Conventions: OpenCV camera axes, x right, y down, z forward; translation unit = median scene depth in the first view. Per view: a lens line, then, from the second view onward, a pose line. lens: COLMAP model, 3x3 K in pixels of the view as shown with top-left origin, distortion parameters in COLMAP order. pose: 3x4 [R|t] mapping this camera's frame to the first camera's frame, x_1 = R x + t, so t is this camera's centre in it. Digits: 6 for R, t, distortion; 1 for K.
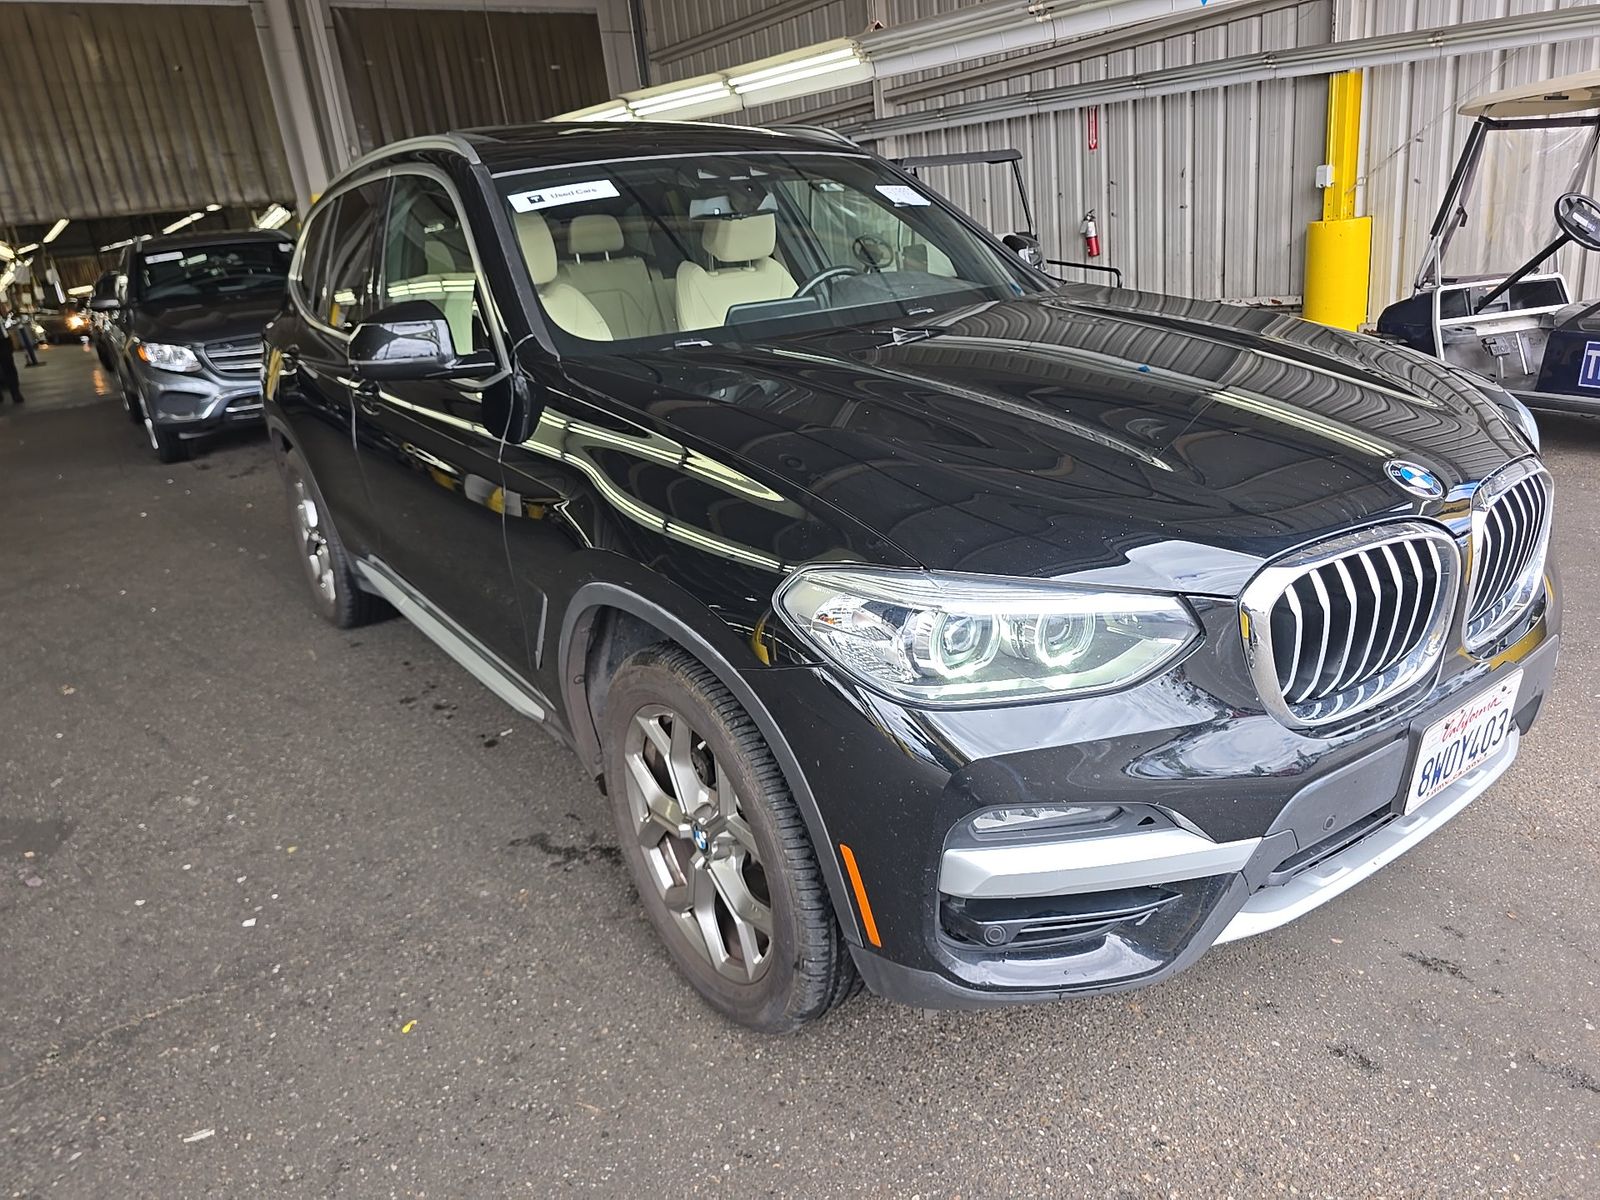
lens RADIAL K [[1061.6, 0, 797.1], [0, 1061.6, 605.0], [0, 0, 1]] dist [0.028267, -0.021654]
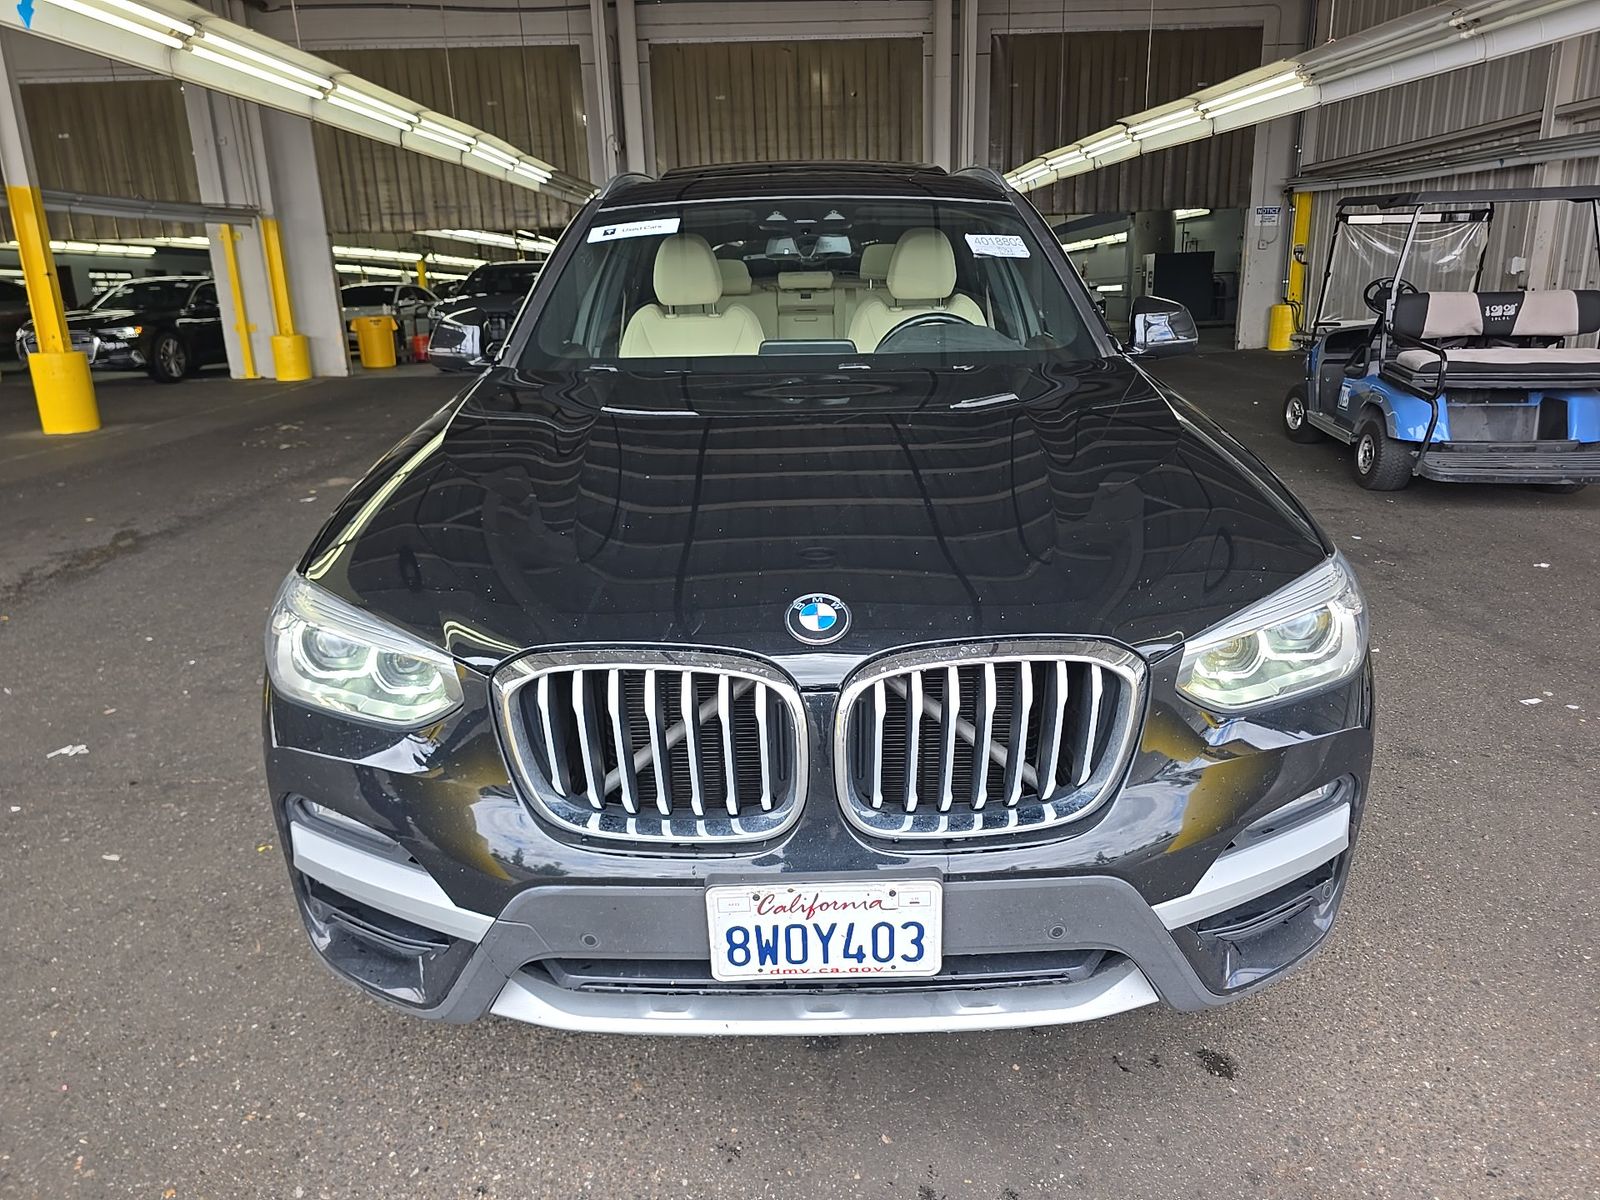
lens RADIAL K [[1061.6, 0, 797.6], [0, 1061.6, 597.6], [0, 0, 1]] dist [0.028267, -0.021654]
pose [[0.816209, 0.234754, -0.527914, 0.243399], [-0.242603, 0.968531, 0.055599, -0.042465], [0.524353, 0.082694, 0.847476, 0.061381]]
